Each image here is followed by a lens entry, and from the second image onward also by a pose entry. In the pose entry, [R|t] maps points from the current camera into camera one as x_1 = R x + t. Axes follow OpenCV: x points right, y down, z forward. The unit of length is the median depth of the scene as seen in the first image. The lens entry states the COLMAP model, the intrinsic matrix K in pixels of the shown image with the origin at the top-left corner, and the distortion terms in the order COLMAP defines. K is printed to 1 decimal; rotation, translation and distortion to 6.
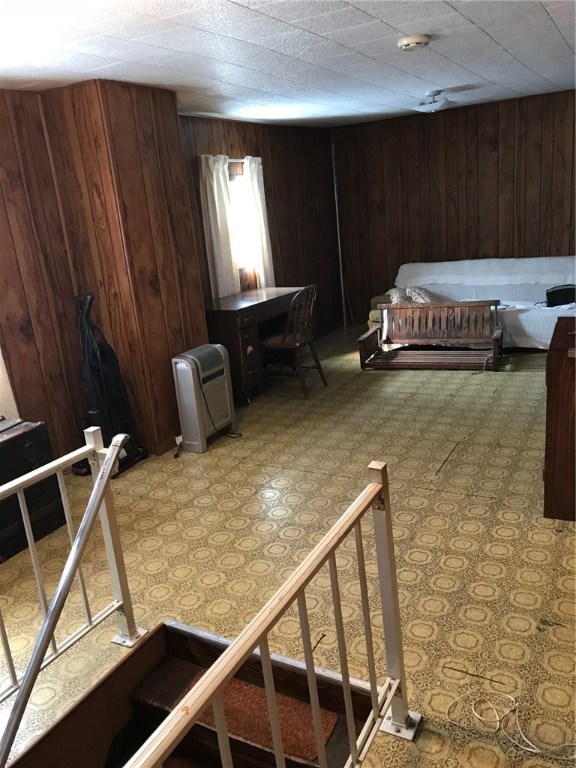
lens RADIAL K [[642.3, 0, 288.8], [0, 642.3, 387.4], [0, 0, 1]] dist [0.019987, 0.005253]
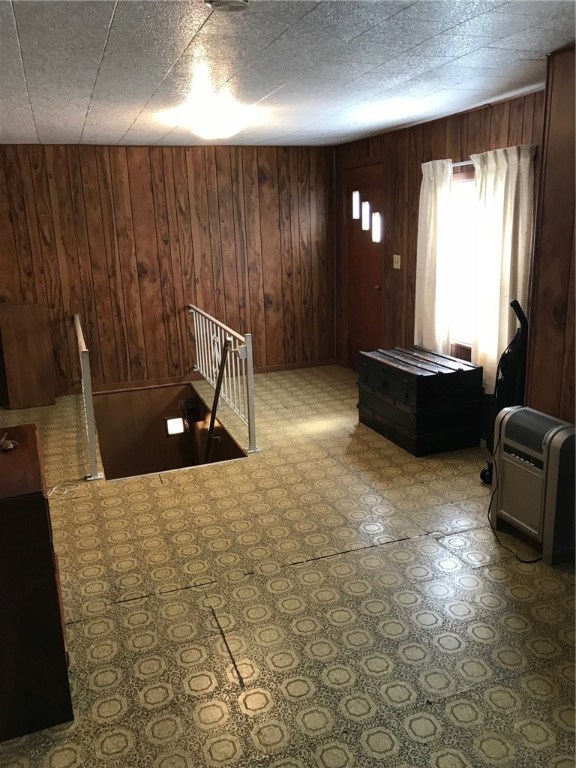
lens RADIAL K [[642.3, 0, 289.6], [0, 642.3, 380.4], [0, 0, 1]] dist [0.019987, 0.005253]
pose [[-0.665343, 0.295881, -0.685400, 0.715858], [-0.119032, 0.864313, 0.488666, -0.563585], [0.736987, 0.406715, -0.539846, 1.606676]]
